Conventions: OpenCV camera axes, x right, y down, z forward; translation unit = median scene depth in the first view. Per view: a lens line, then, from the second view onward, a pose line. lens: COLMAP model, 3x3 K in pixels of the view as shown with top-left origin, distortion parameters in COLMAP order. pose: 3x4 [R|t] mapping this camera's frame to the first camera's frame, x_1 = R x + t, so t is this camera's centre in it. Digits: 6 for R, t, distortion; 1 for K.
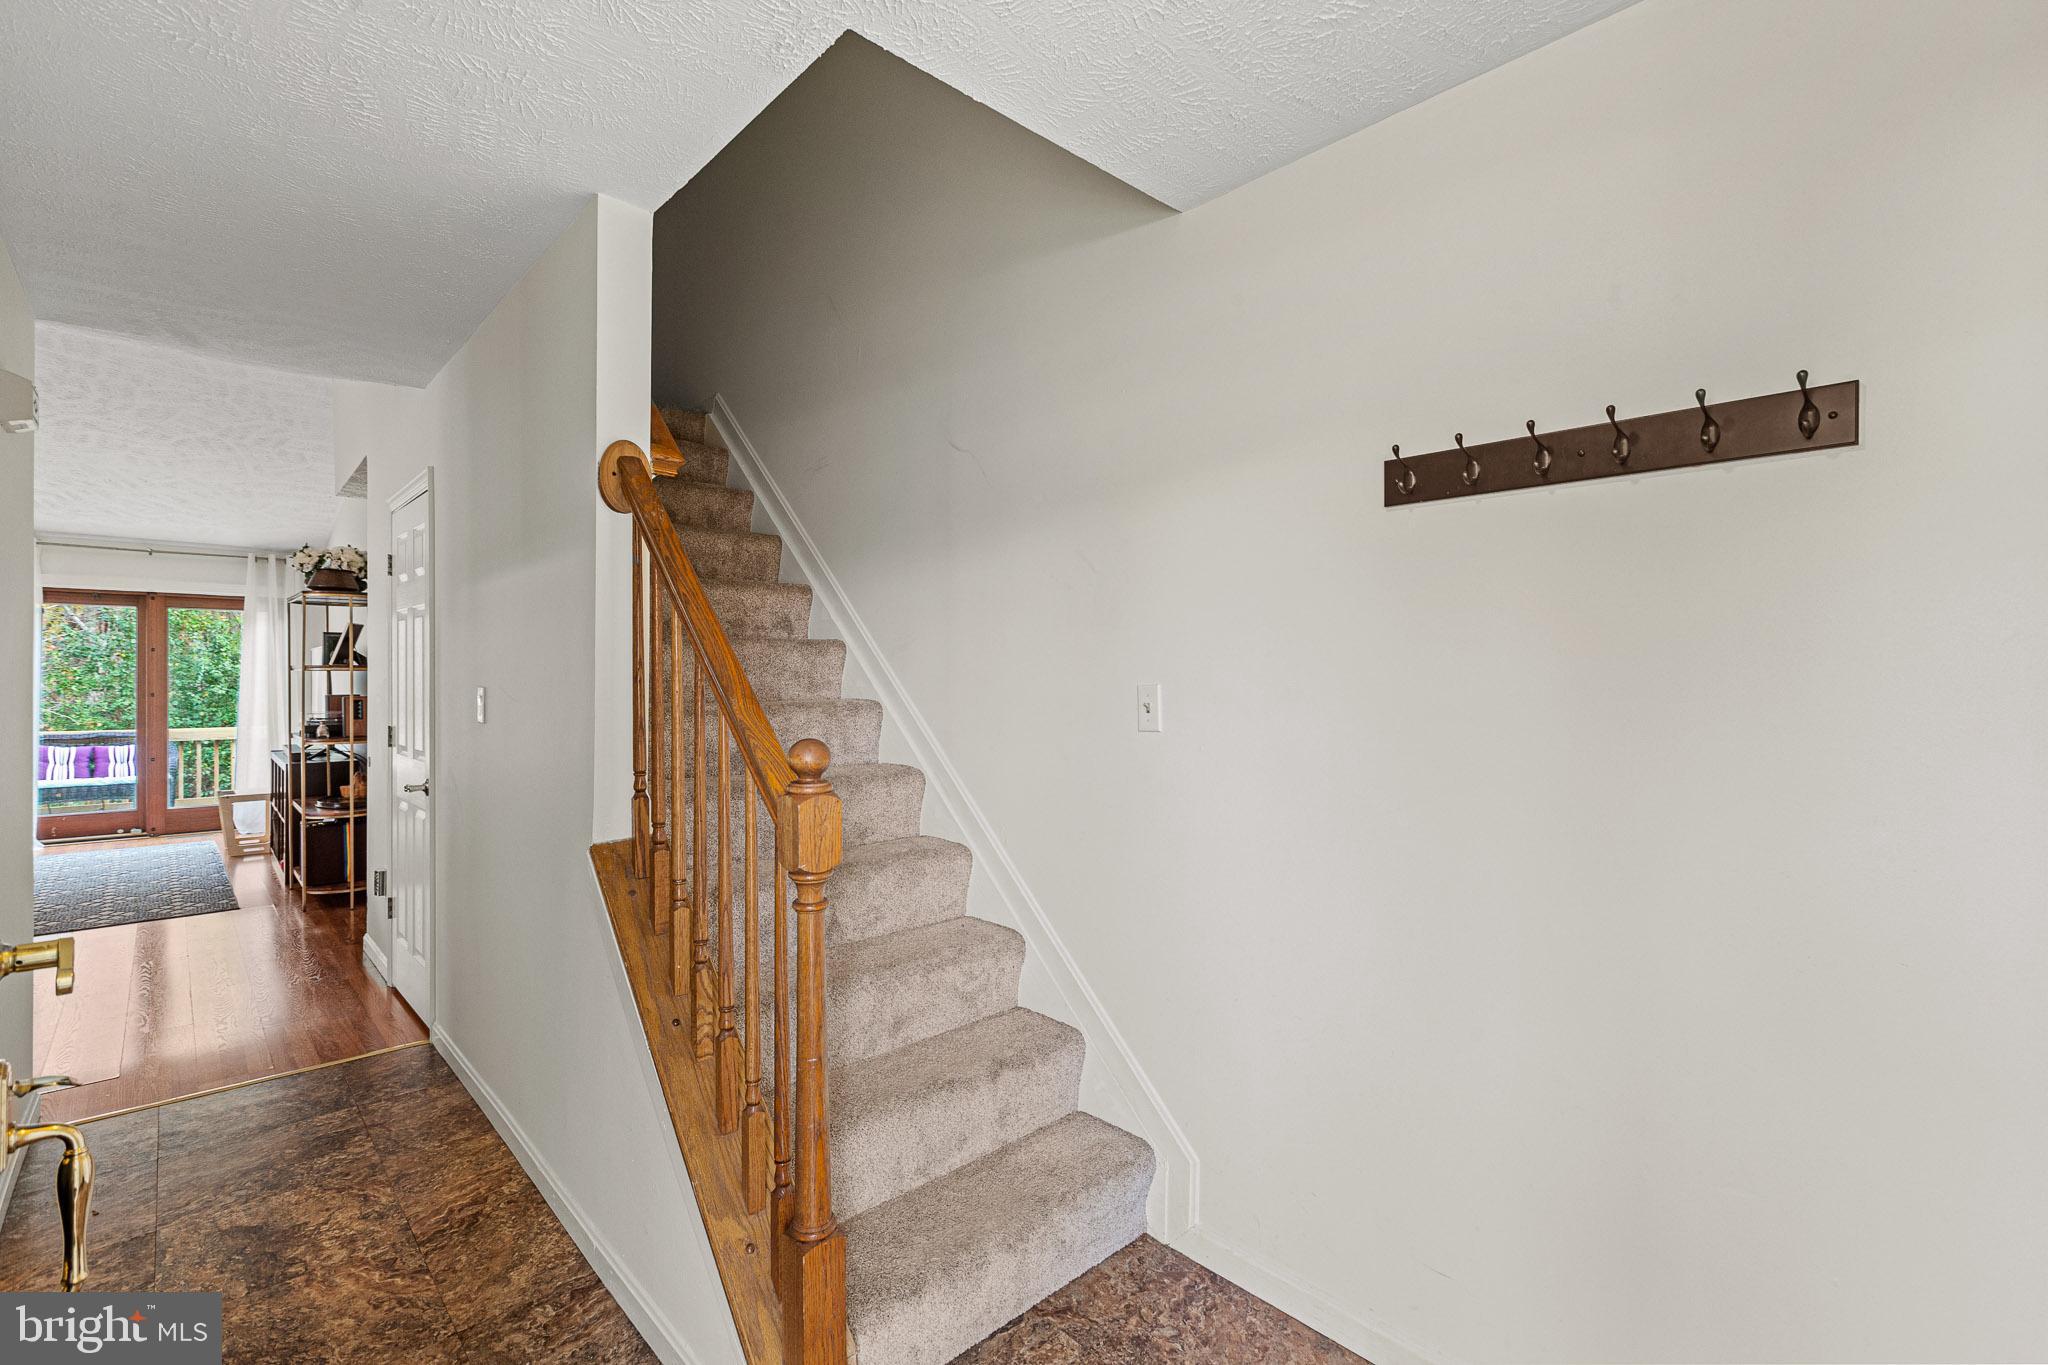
lens RADIAL K [[929.4, 0, 1022.9], [0, 929.4, 678.8], [0, 0, 1]] dist [0.002117, -0.001043]
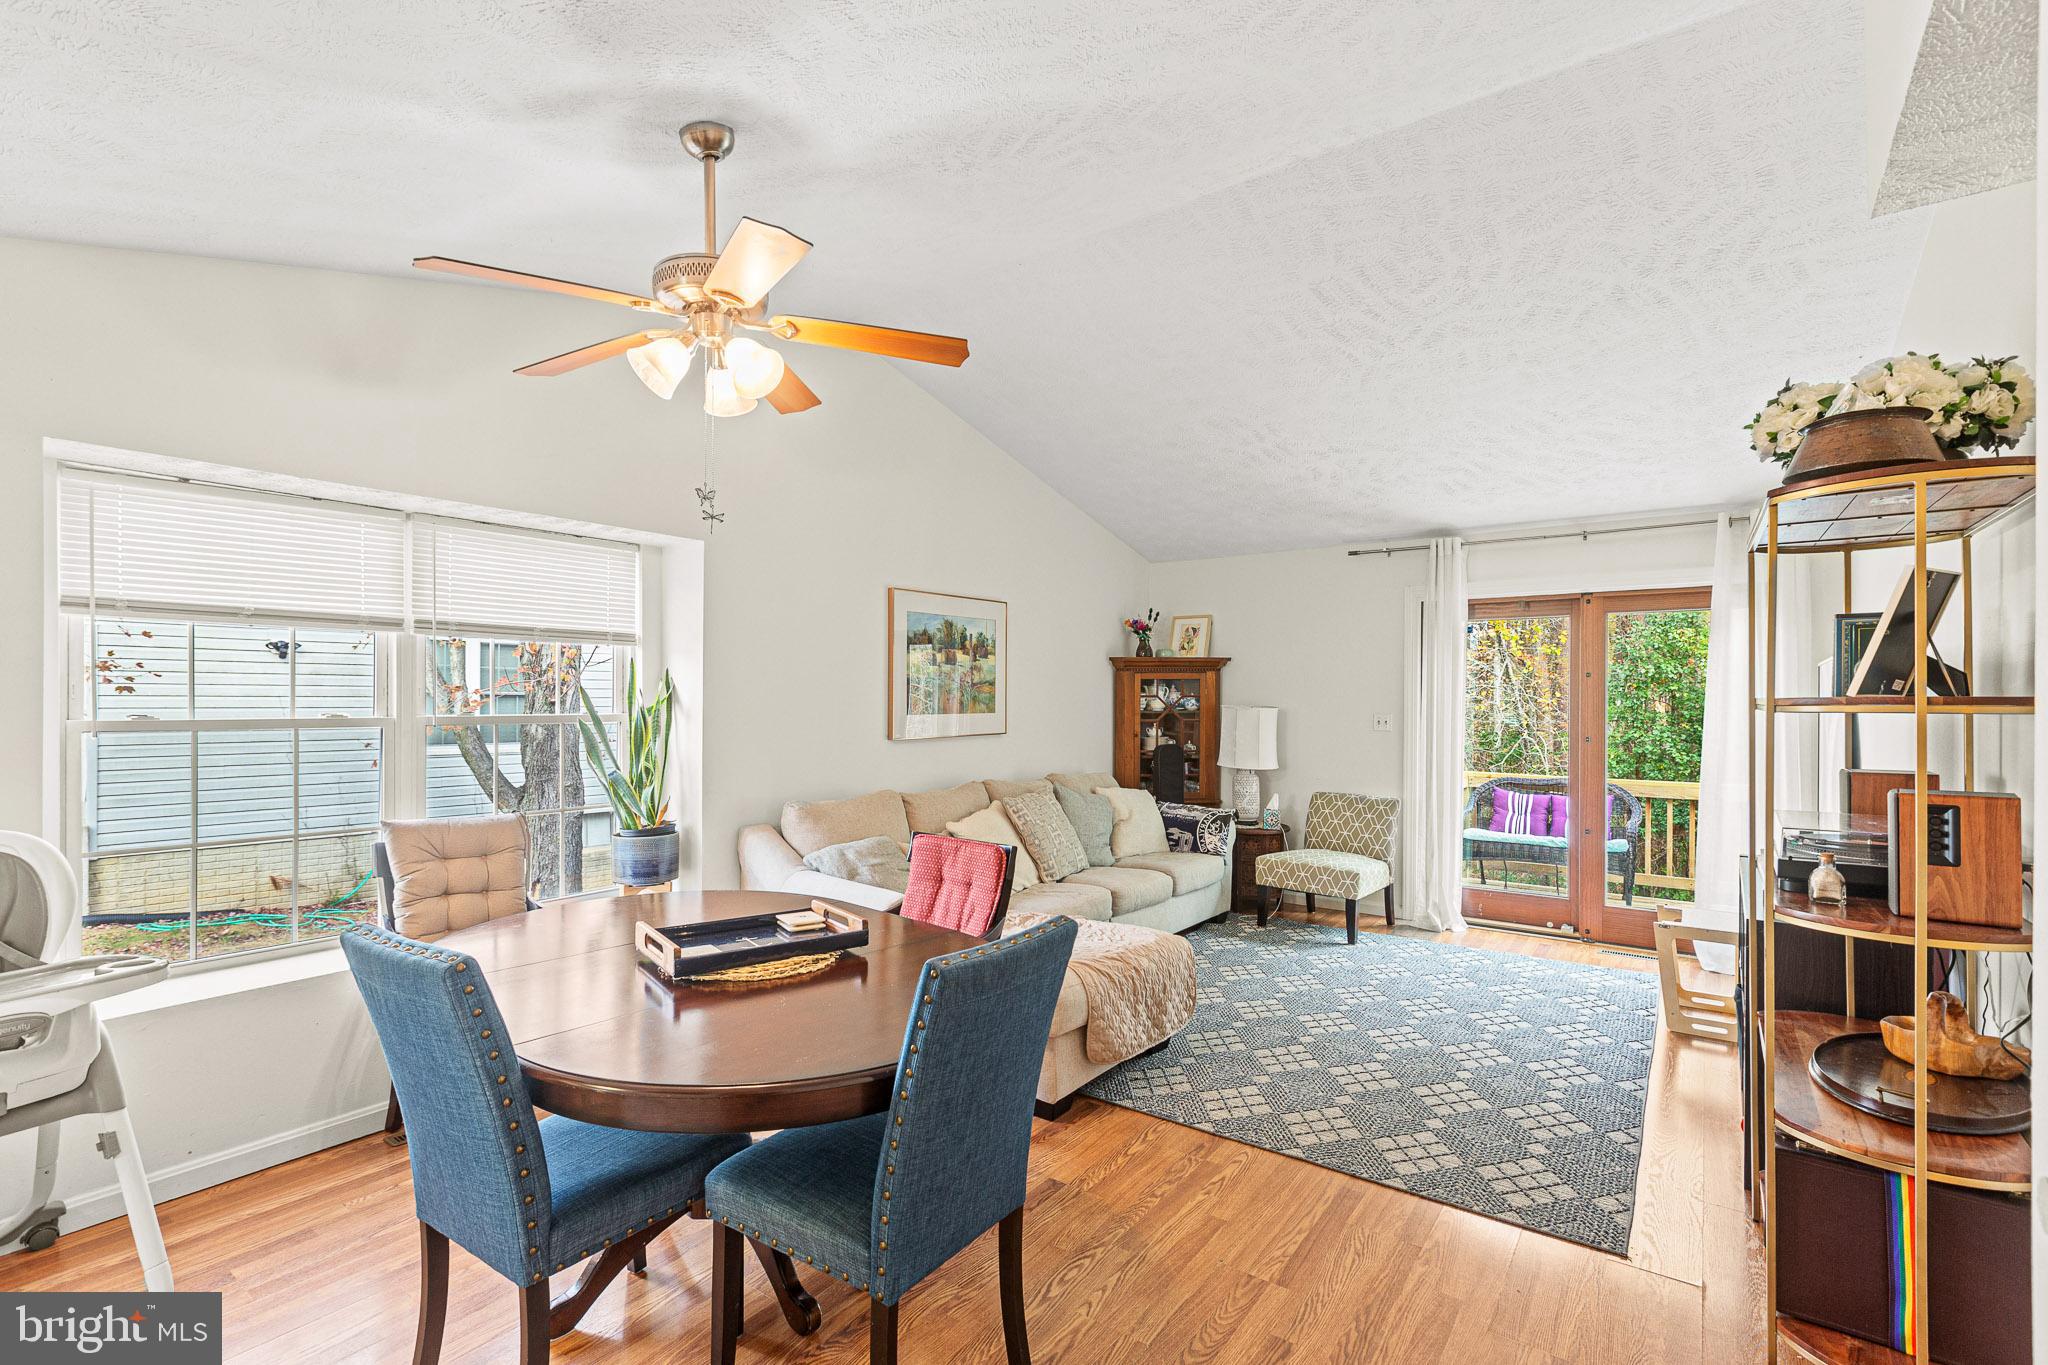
lens RADIAL K [[929.4, 0, 1030.7], [0, 929.4, 701.4], [0, 0, 1]] dist [0.002117, -0.001043]
pose [[0.198221, 0.000869, -0.980157, -0.390071], [-0.008131, 0.999967, -0.000757, -0.008831], [0.980124, 0.008119, 0.198222, 0.529164]]
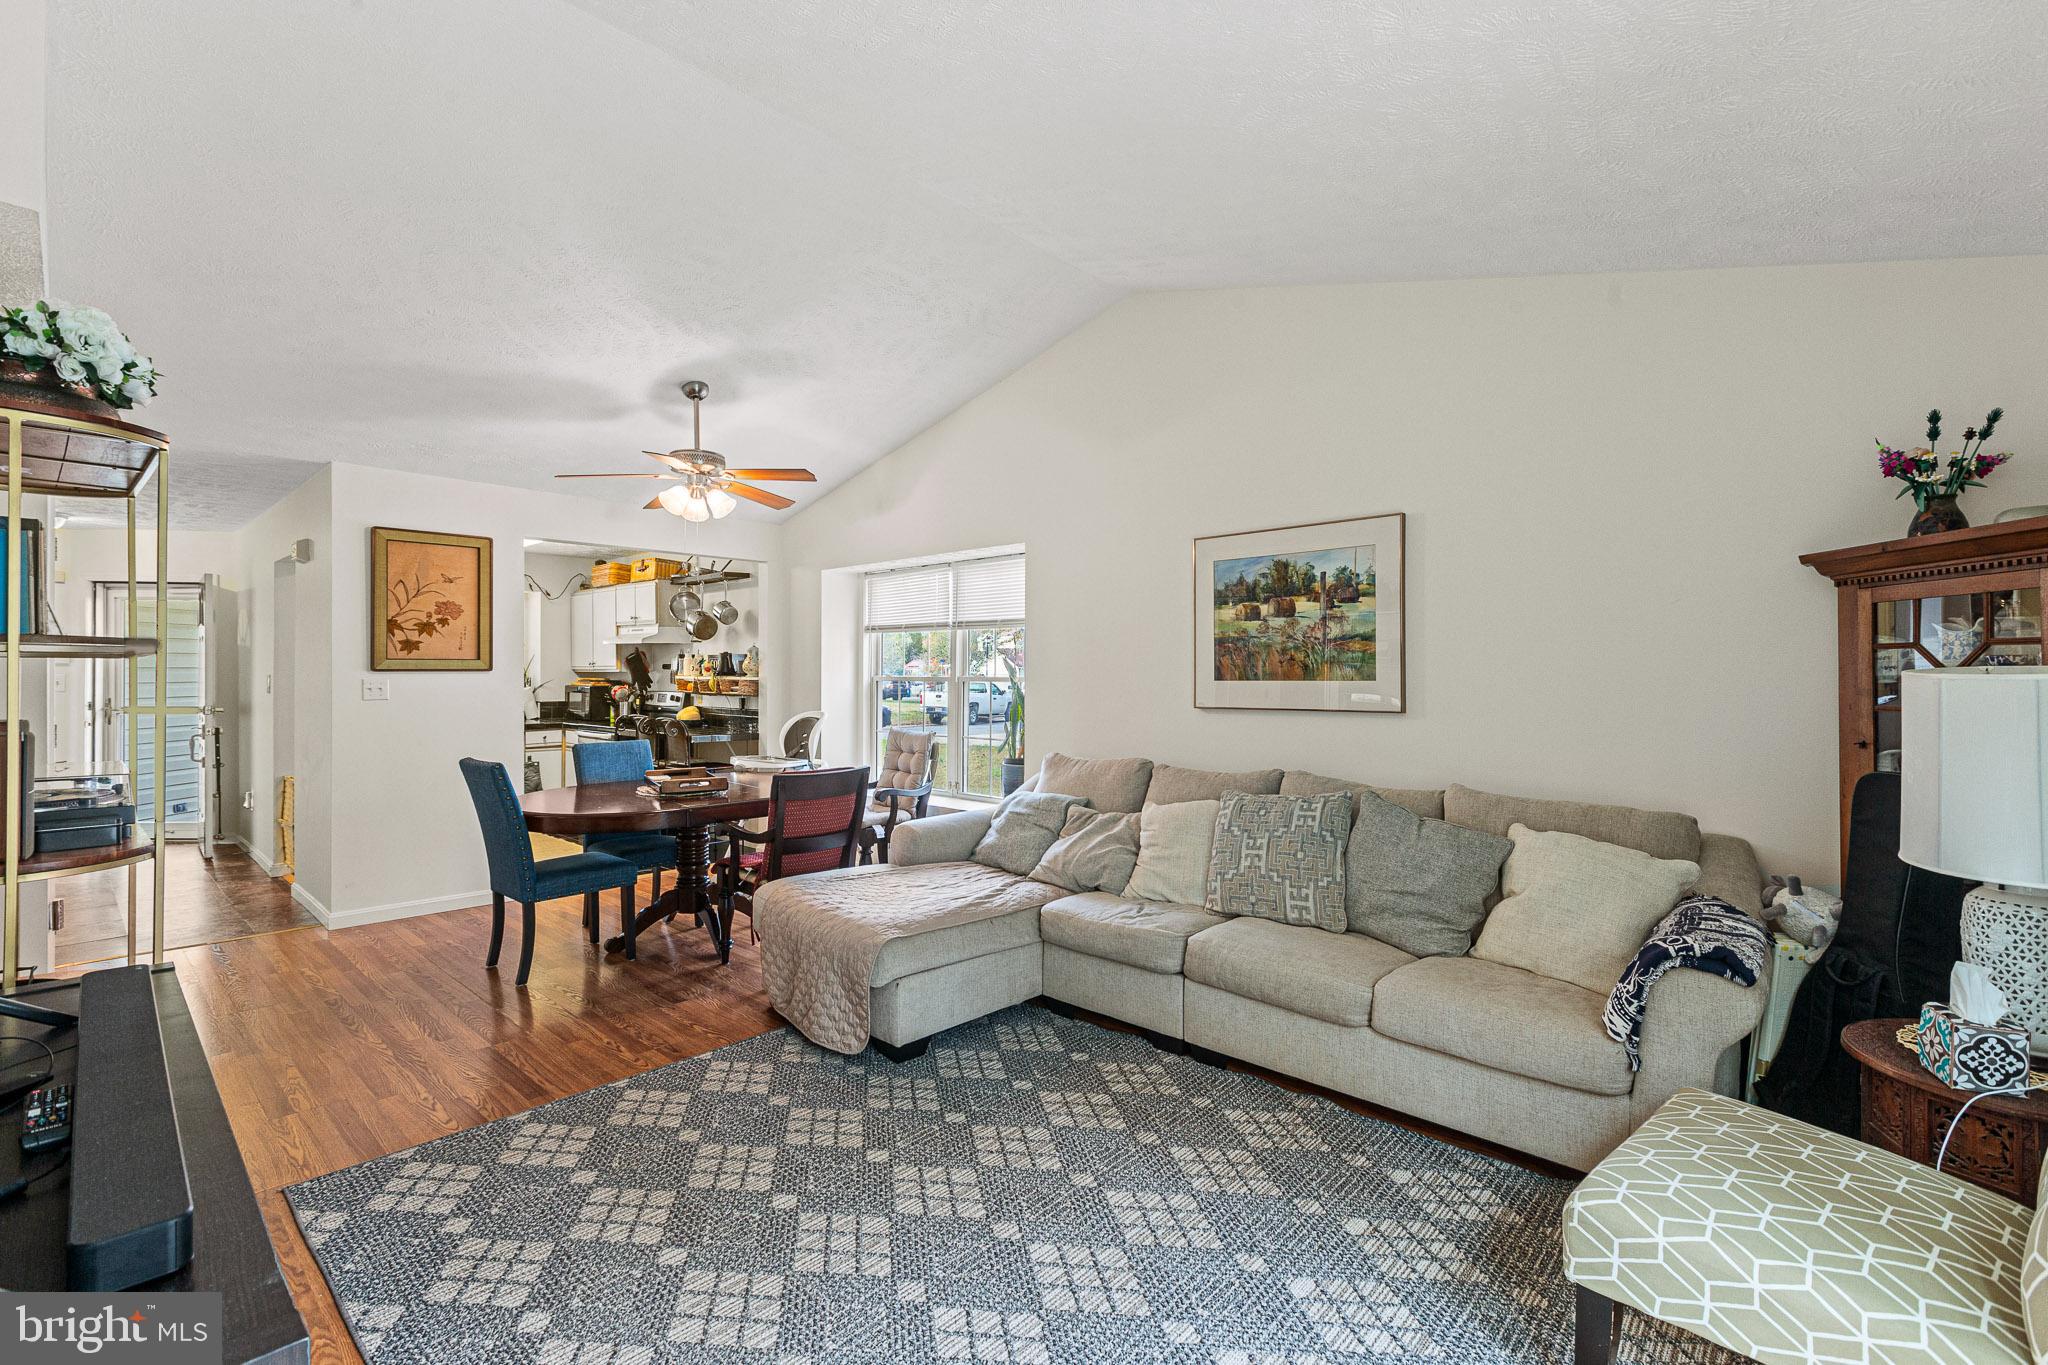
lens RADIAL K [[929.4, 0, 1031.4], [0, 929.4, 672.7], [0, 0, 1]] dist [0.002117, -0.001043]
pose [[-0.997460, -0.002119, -0.071199, -1.743871], [-0.002416, 0.999989, 0.004076, -0.001118], [0.071190, 0.004238, -0.997454, 2.145280]]
